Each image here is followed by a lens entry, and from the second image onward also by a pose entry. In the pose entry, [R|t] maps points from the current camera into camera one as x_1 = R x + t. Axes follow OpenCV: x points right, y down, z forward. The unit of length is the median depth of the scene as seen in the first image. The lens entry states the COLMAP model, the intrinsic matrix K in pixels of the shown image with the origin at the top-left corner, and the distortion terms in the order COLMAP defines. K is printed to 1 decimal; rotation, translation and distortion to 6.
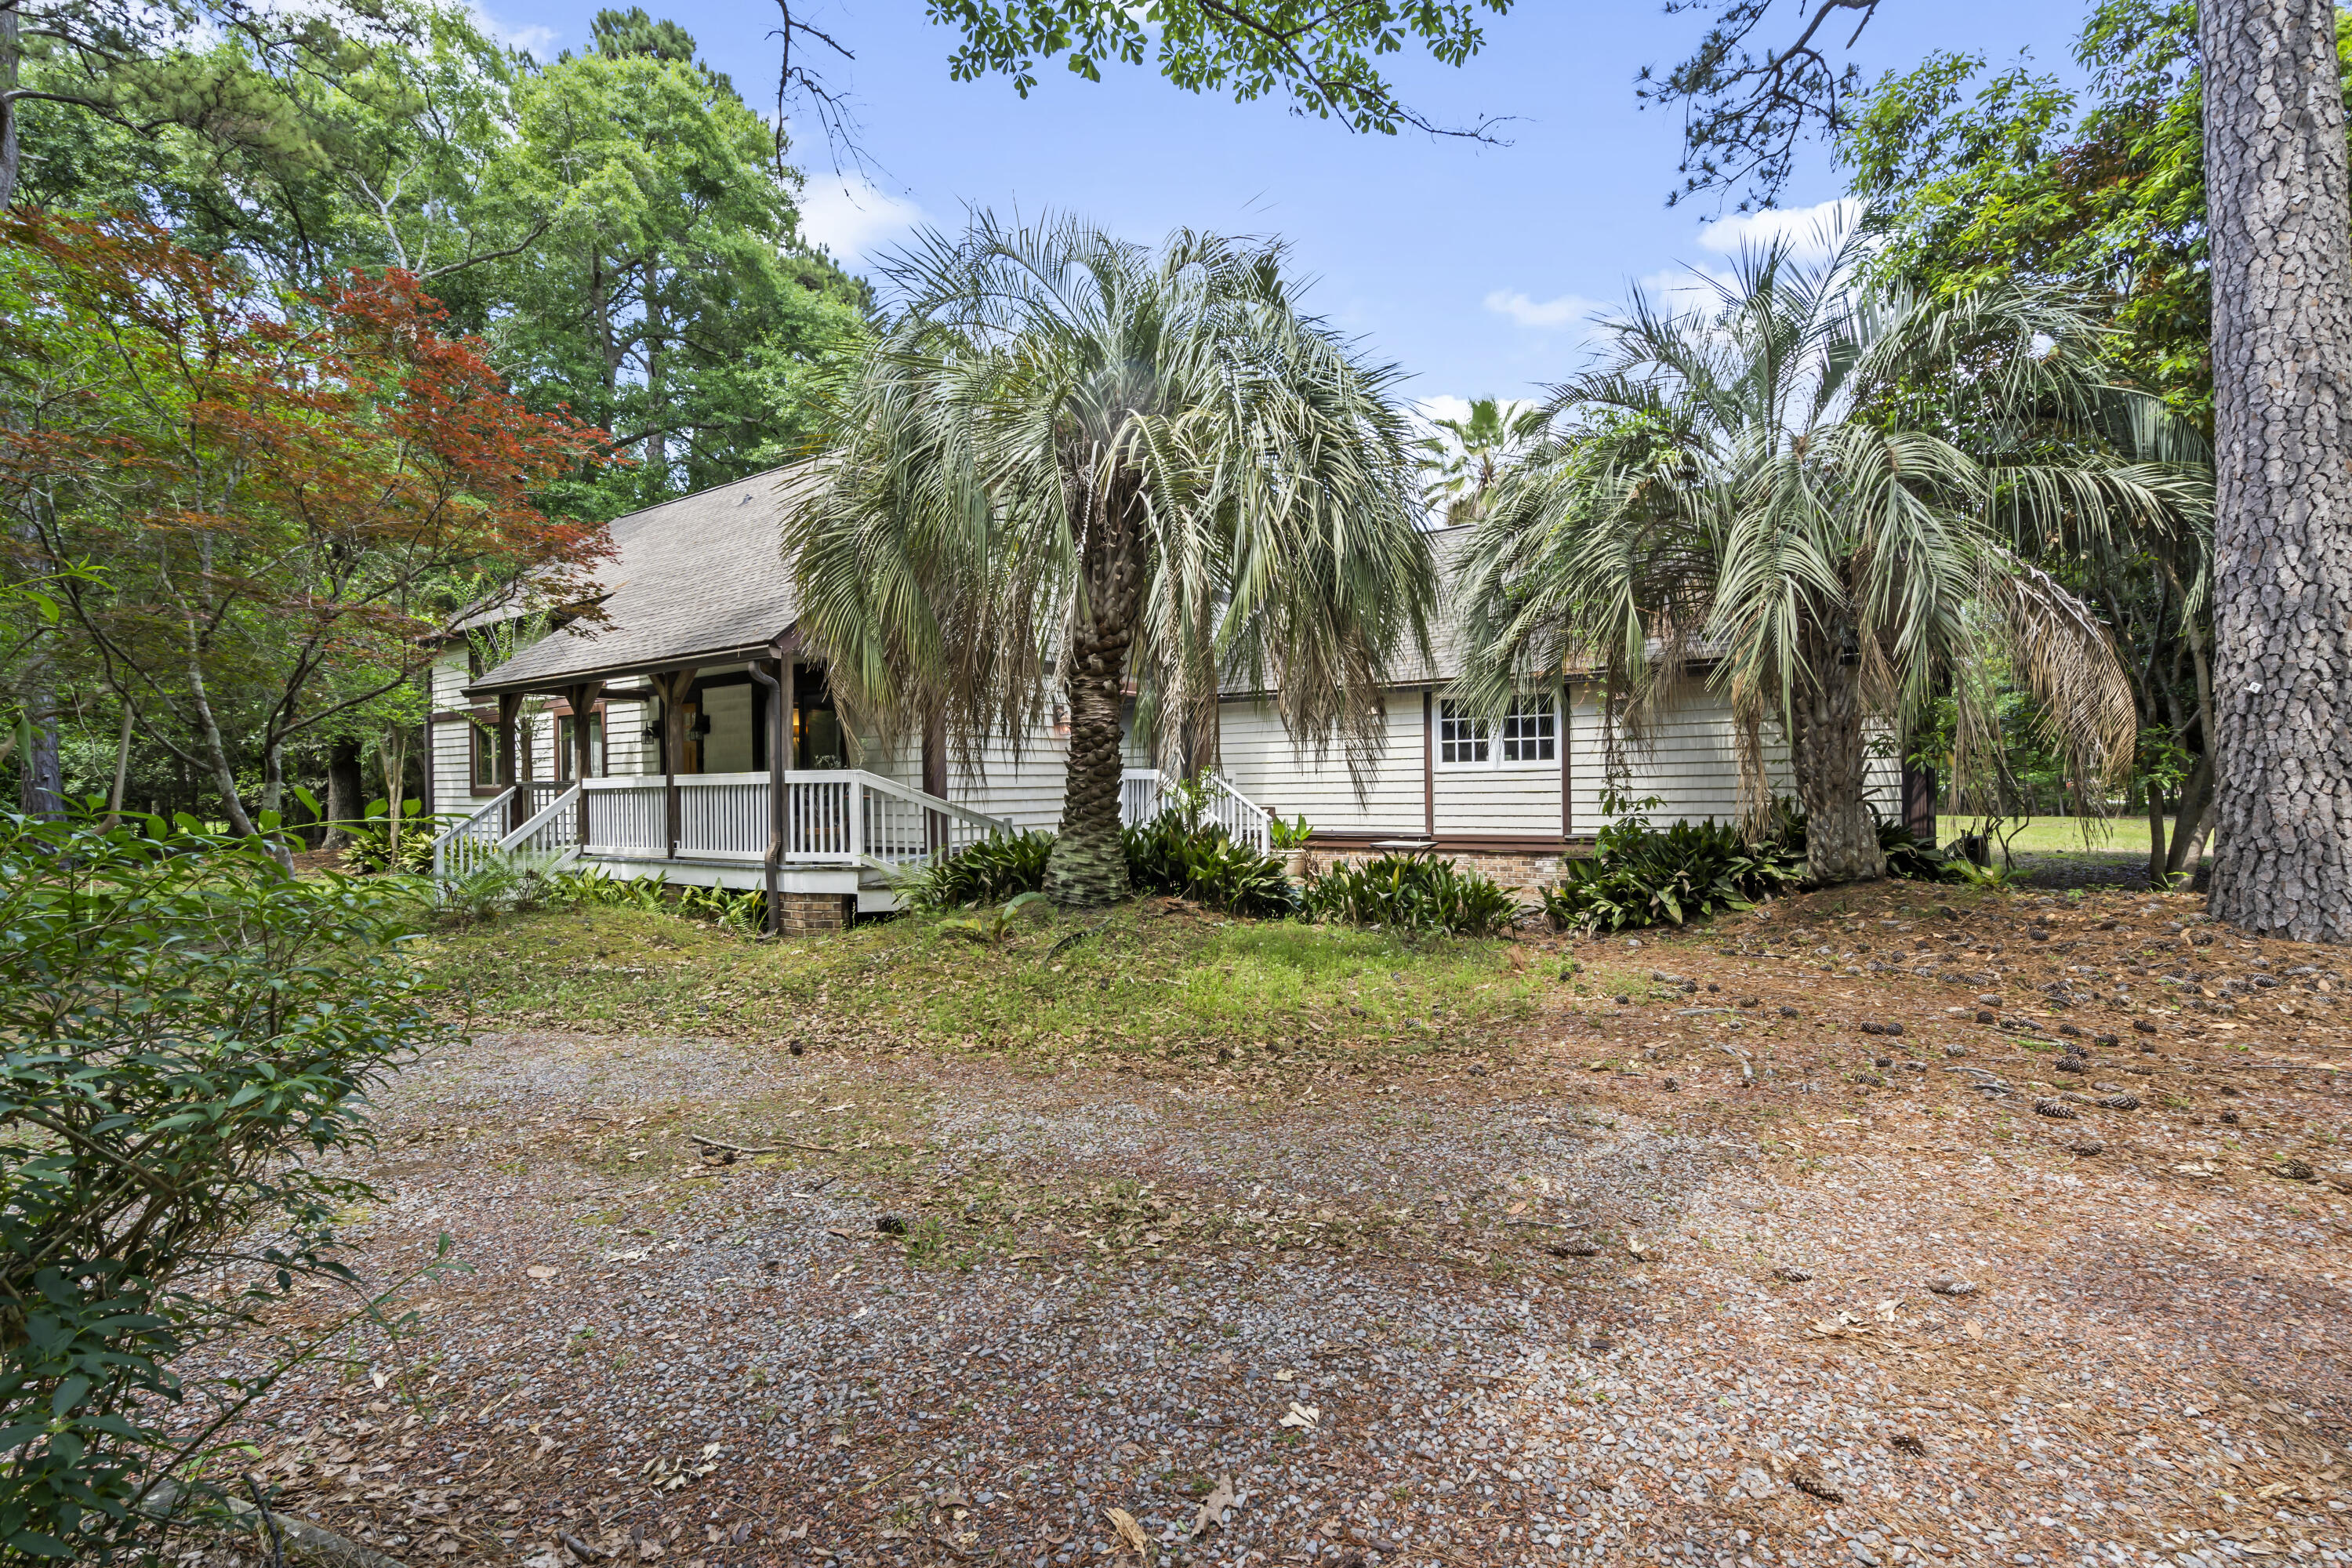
lens RADIAL K [[1083.0, 0, 1192.5], [0, 1083.0, 786.2], [0, 0, 1]] dist [-0.005663, 0.000879]
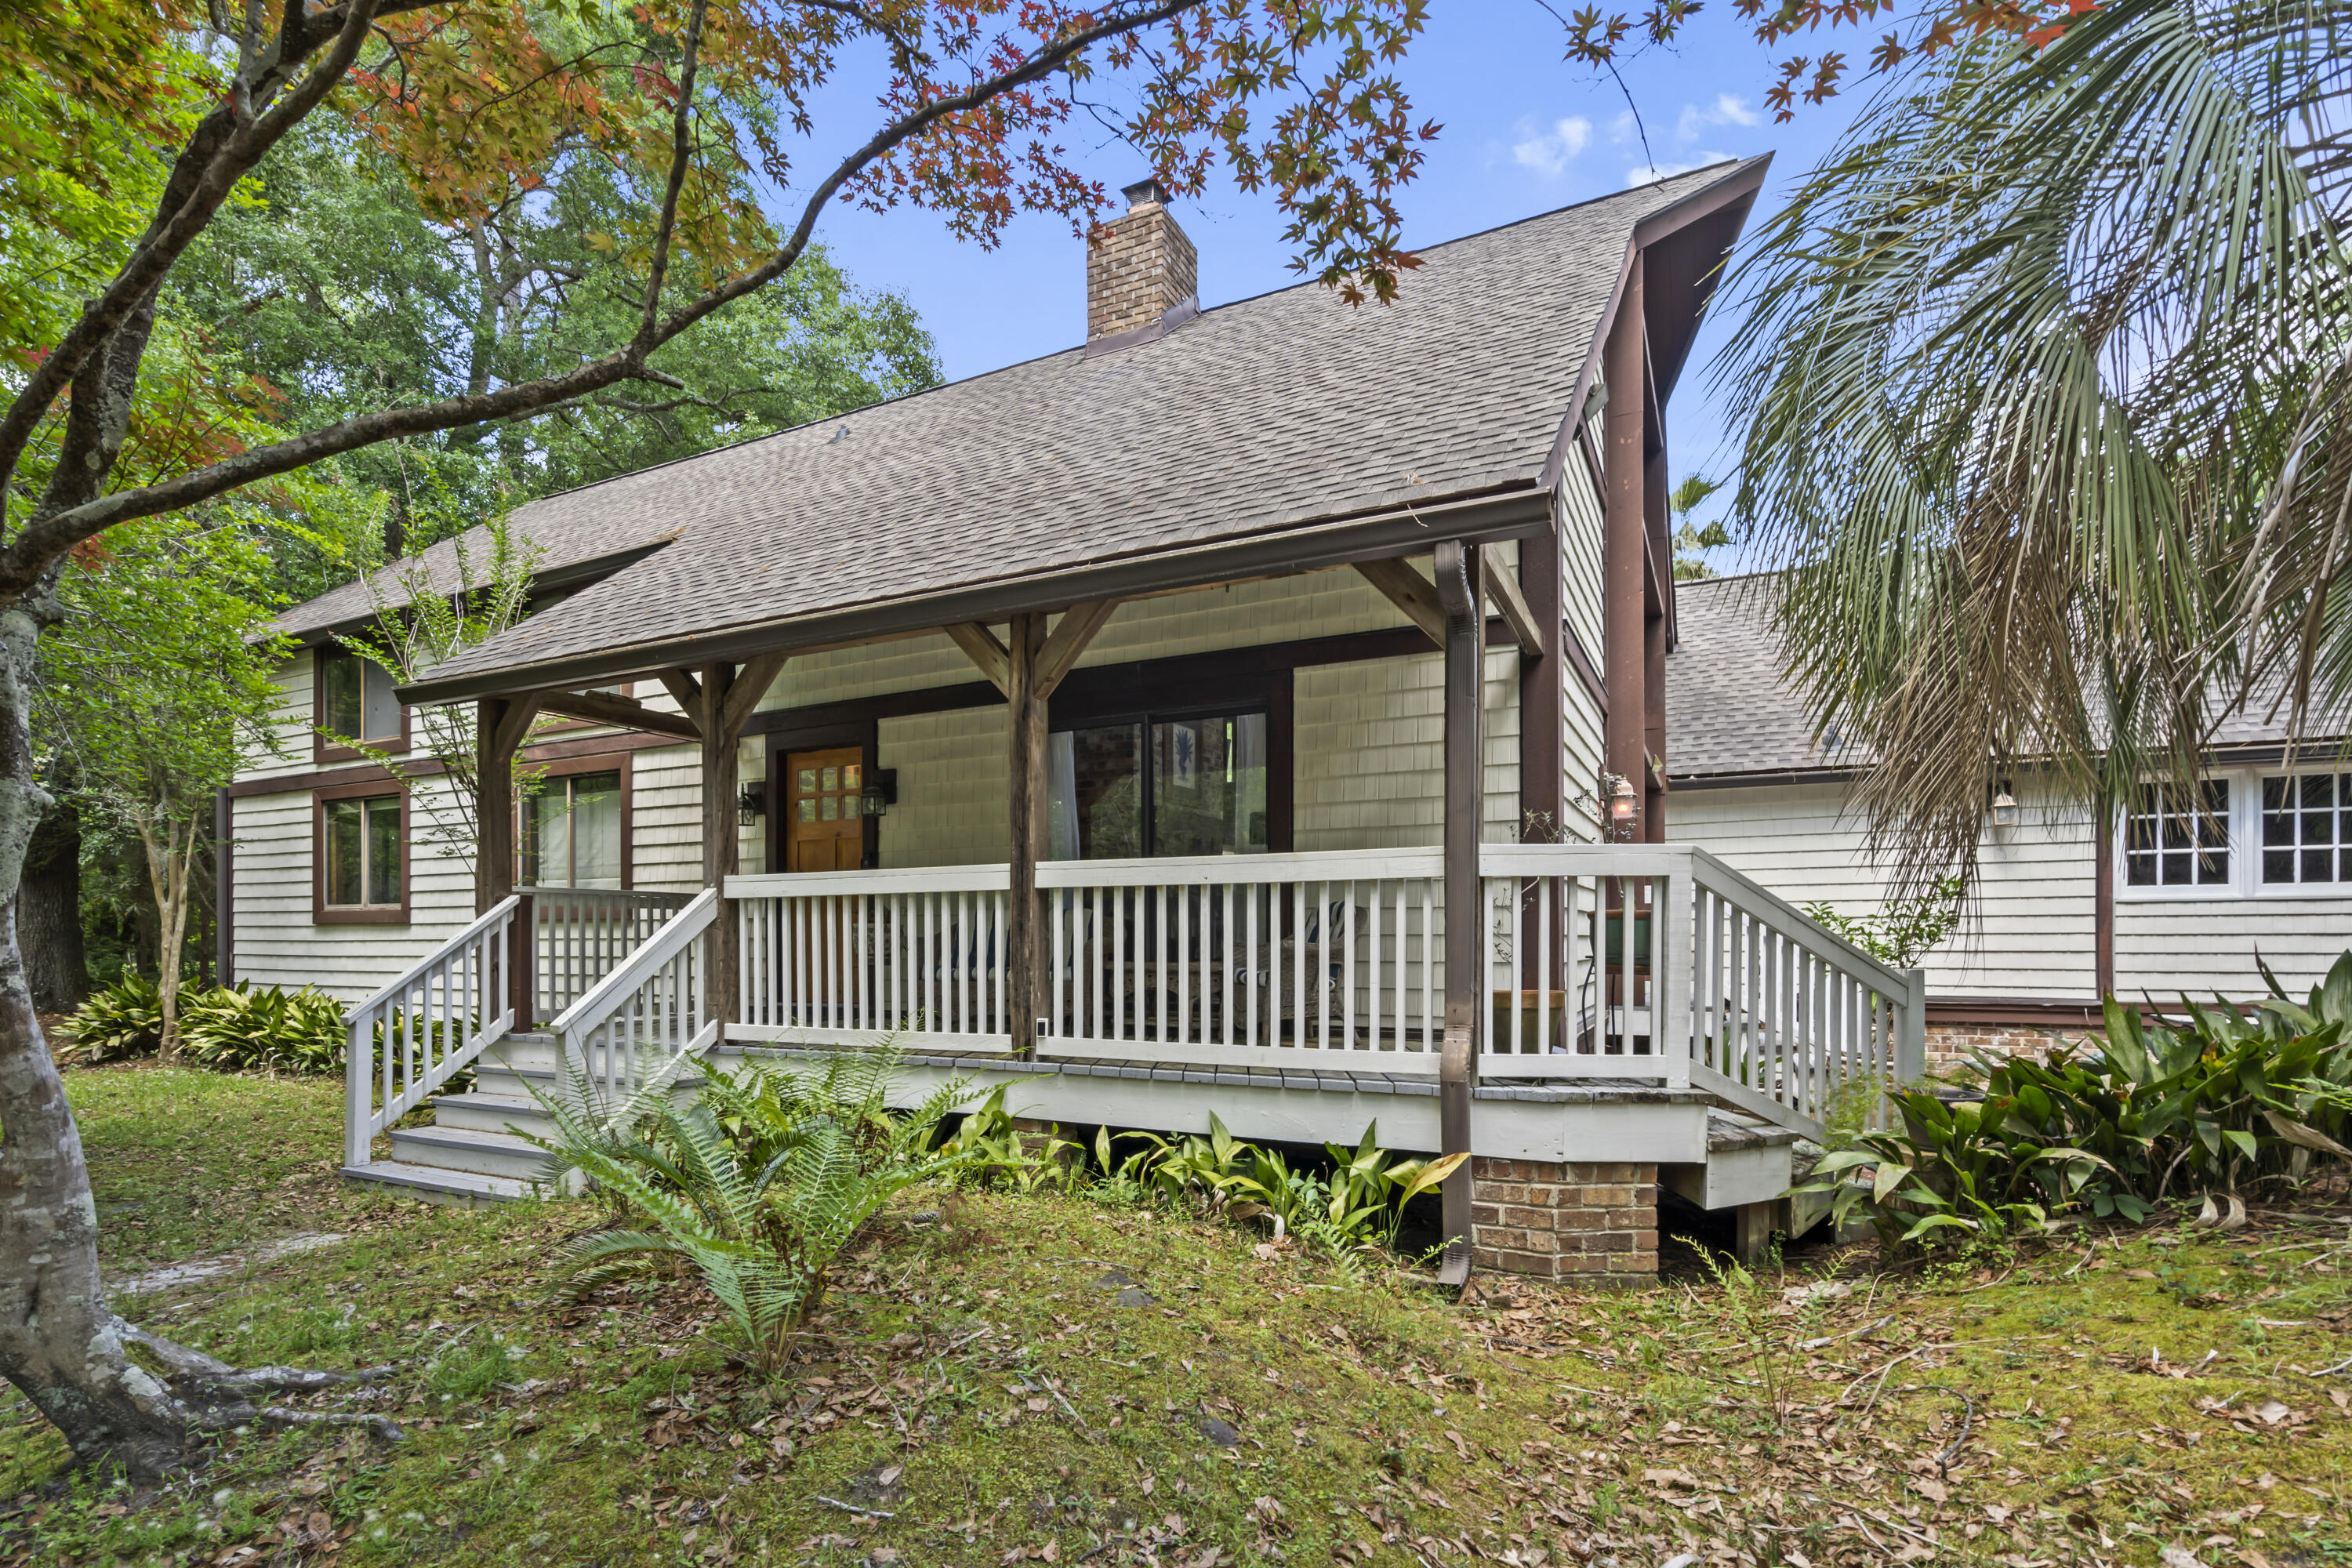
lens RADIAL K [[1083.0, 0, 1140.3], [0, 1083.0, 924.1], [0, 0, 1]] dist [-0.005663, 0.000879]
pose [[0.988246, 0.014798, 0.152153, -0.421160], [-0.012438, 0.999787, -0.016453, 0.017108], [-0.152364, 0.014367, 0.988220, 0.481048]]
